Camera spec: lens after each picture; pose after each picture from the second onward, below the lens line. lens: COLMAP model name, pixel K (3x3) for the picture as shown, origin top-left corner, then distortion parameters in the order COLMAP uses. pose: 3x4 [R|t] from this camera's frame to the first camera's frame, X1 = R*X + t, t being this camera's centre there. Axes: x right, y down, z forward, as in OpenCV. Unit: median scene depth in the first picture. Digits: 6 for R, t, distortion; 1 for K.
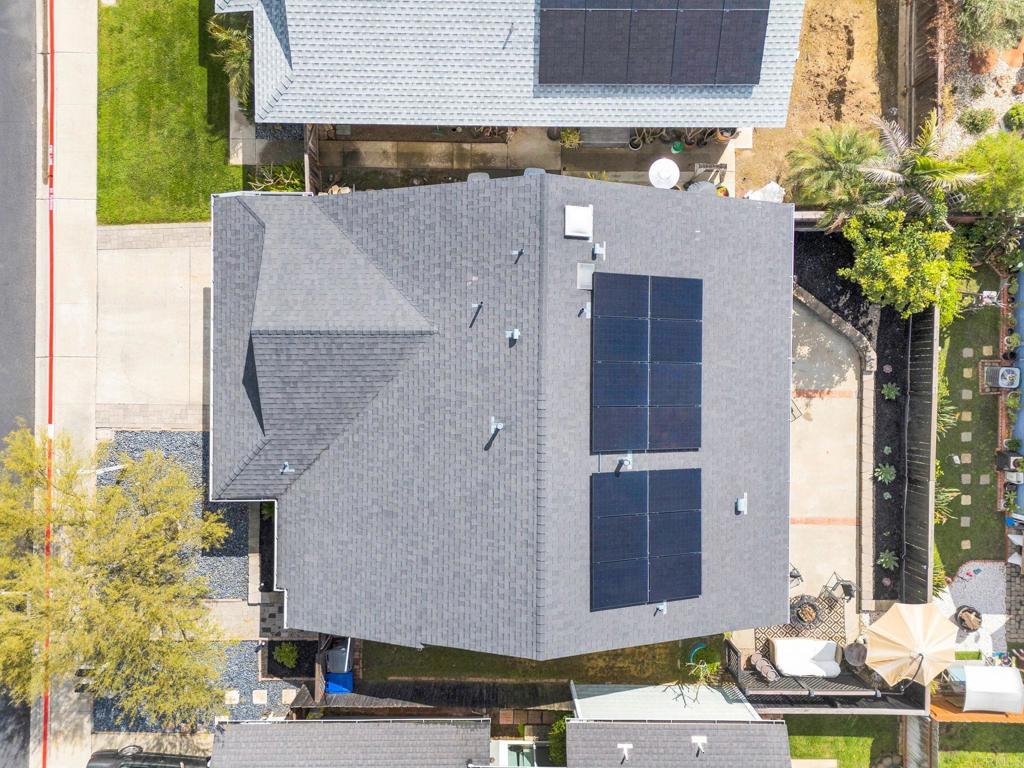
lens RADIAL K [[756.5, 0, 512.0], [0, 756.5, 384.0], [0, 0, 1]] dist [0.037385, -0.001569]
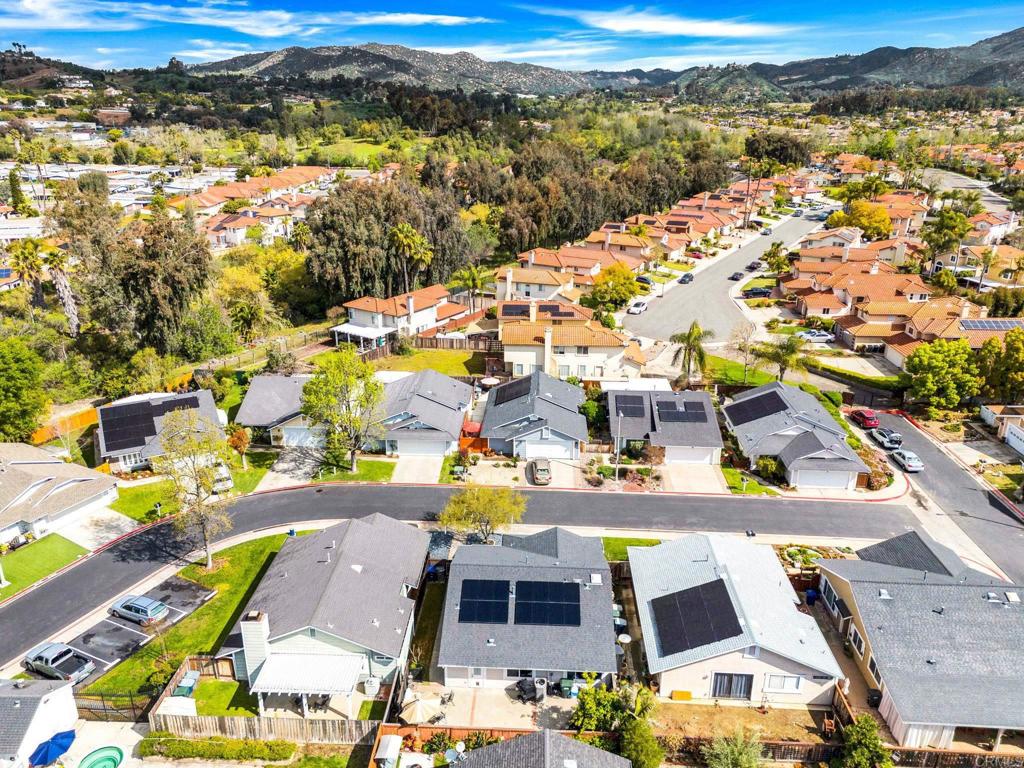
lens RADIAL K [[756.5, 0, 512.0], [0, 756.5, 384.0], [0, 0, 1]] dist [0.037385, -0.001569]
pose [[-0.046942, 0.344148, -0.937741, 2.333692], [-0.998765, -0.031487, 0.038441, 0.020420], [-0.016297, 0.938387, 0.345201, -0.652353]]
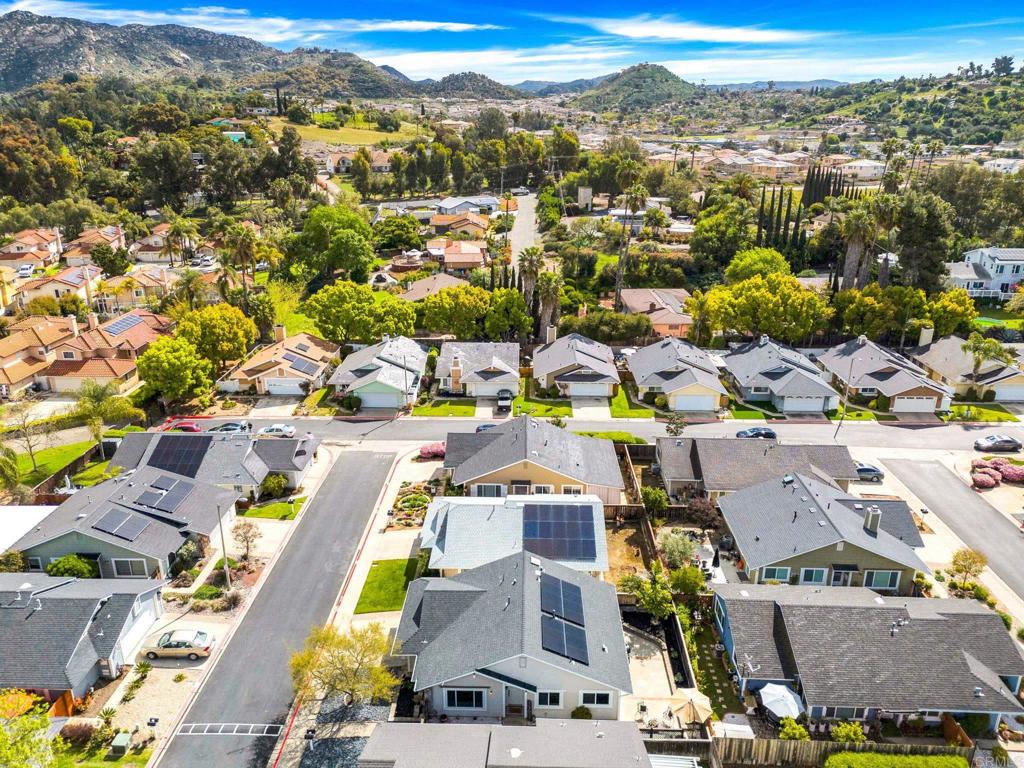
lens RADIAL K [[756.5, 0, 512.0], [0, 756.5, 384.0], [0, 0, 1]] dist [0.037385, -0.001569]
pose [[0.999708, -0.000568, -0.024167, 0.057851], [-0.022670, 0.325035, -0.945430, 2.230313], [0.008392, 0.945702, 0.324927, -0.632489]]
